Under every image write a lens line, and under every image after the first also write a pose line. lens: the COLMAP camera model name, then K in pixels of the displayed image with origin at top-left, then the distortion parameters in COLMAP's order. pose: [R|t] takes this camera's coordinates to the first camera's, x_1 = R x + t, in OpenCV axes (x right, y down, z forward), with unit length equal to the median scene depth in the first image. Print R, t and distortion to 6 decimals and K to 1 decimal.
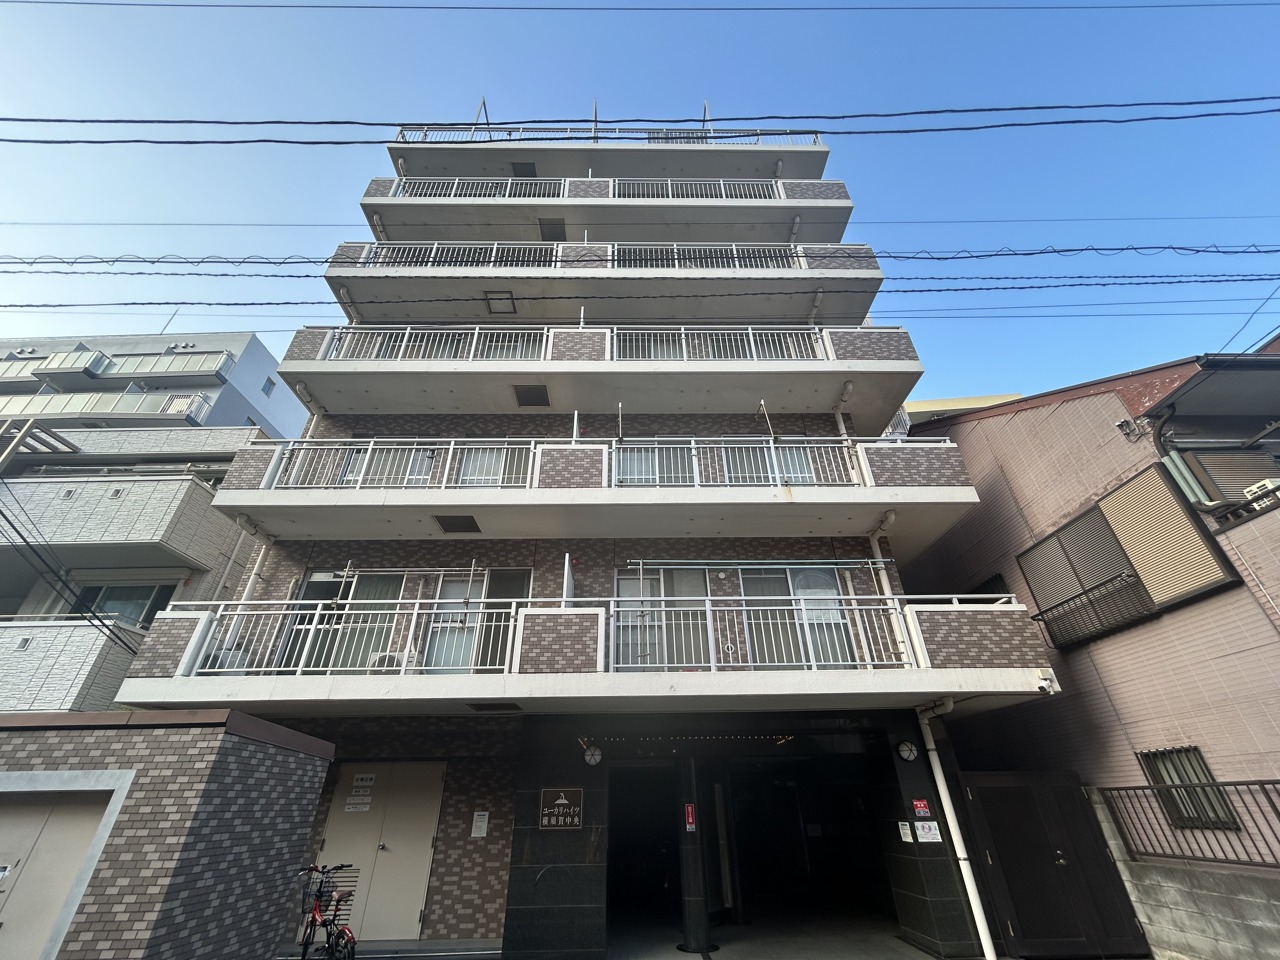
lens RADIAL K [[515.9, 0, 635.7], [0, 515.9, 479.6], [0, 0, 1]] dist [0.000526, -0.000394]
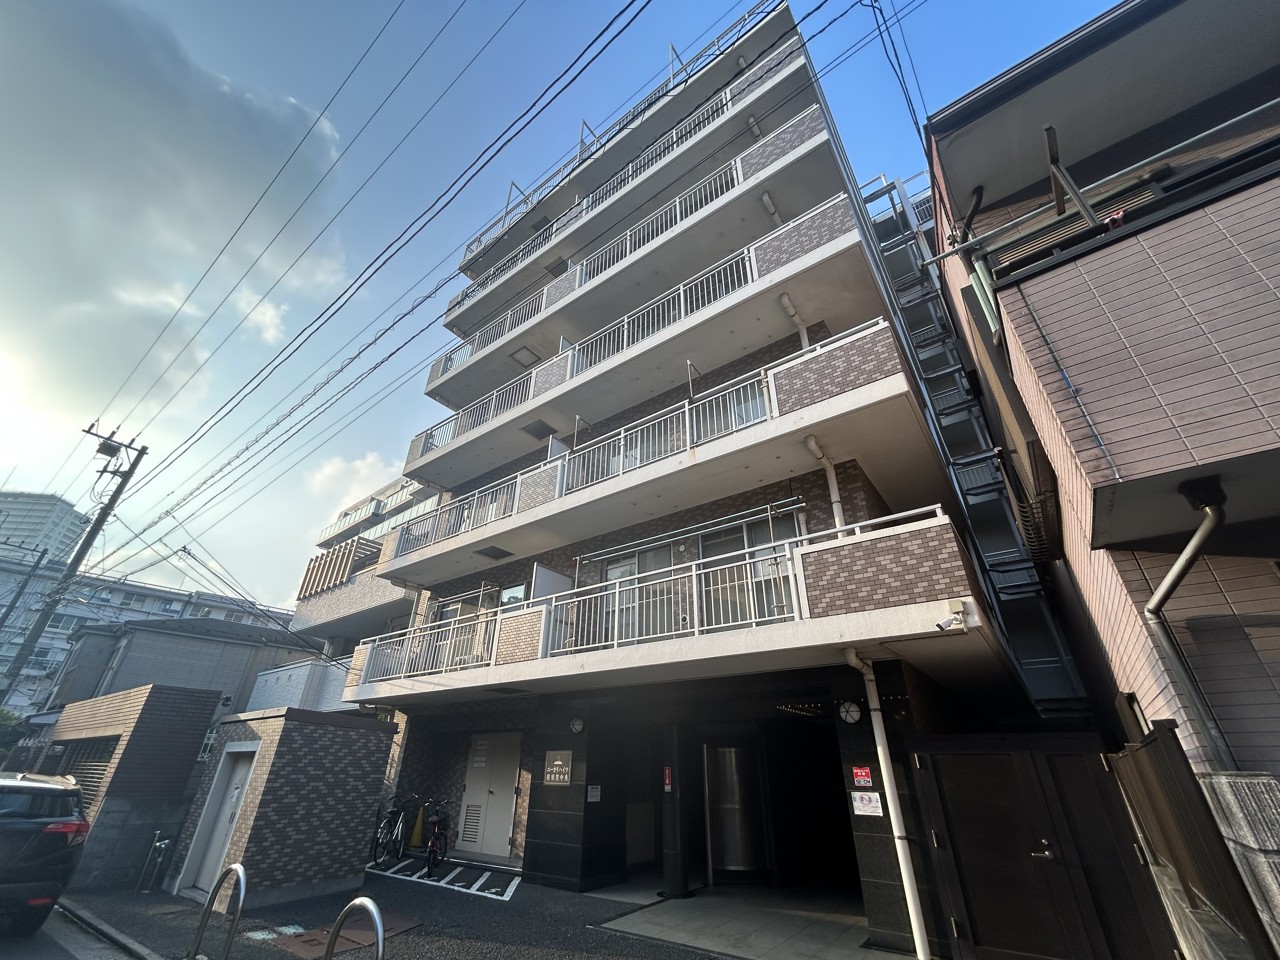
lens RADIAL K [[515.9, 0, 633.2], [0, 515.9, 482.2], [0, 0, 1]] dist [0.000526, -0.000394]
pose [[0.795777, -0.275918, -0.539081, 0.841116], [0.305549, 0.951497, -0.035961, 0.088101], [0.522856, -0.136099, 0.841486, 0.150403]]
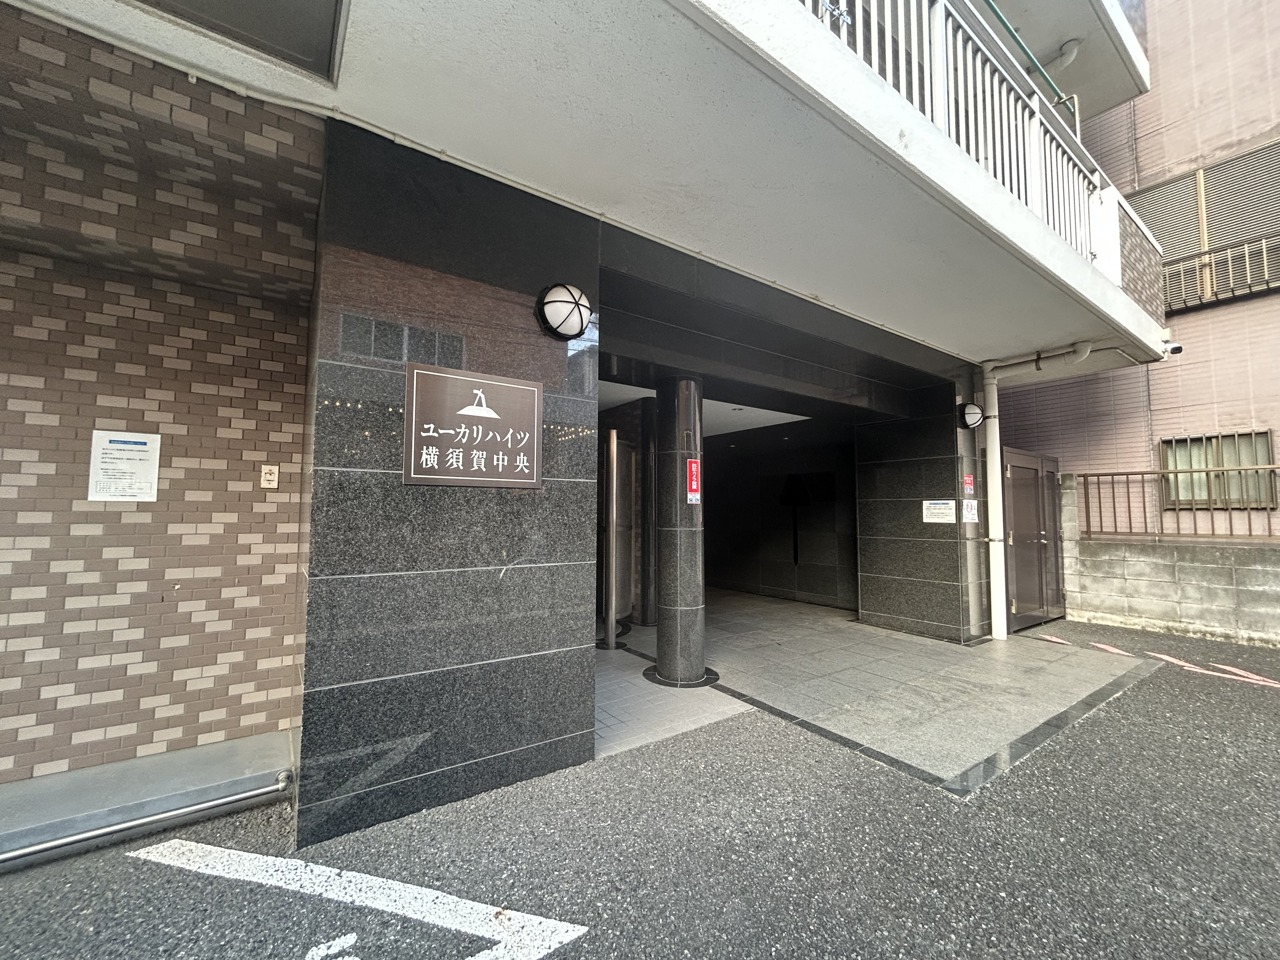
lens RADIAL K [[515.9, 0, 636.0], [0, 515.9, 482.1], [0, 0, 1]] dist [0.000526, -0.000394]
pose [[0.824208, 0.053104, 0.563792, -0.243491], [-0.317312, 0.867924, 0.382127, 0.502656], [-0.469036, -0.493850, 0.732201, 0.686118]]
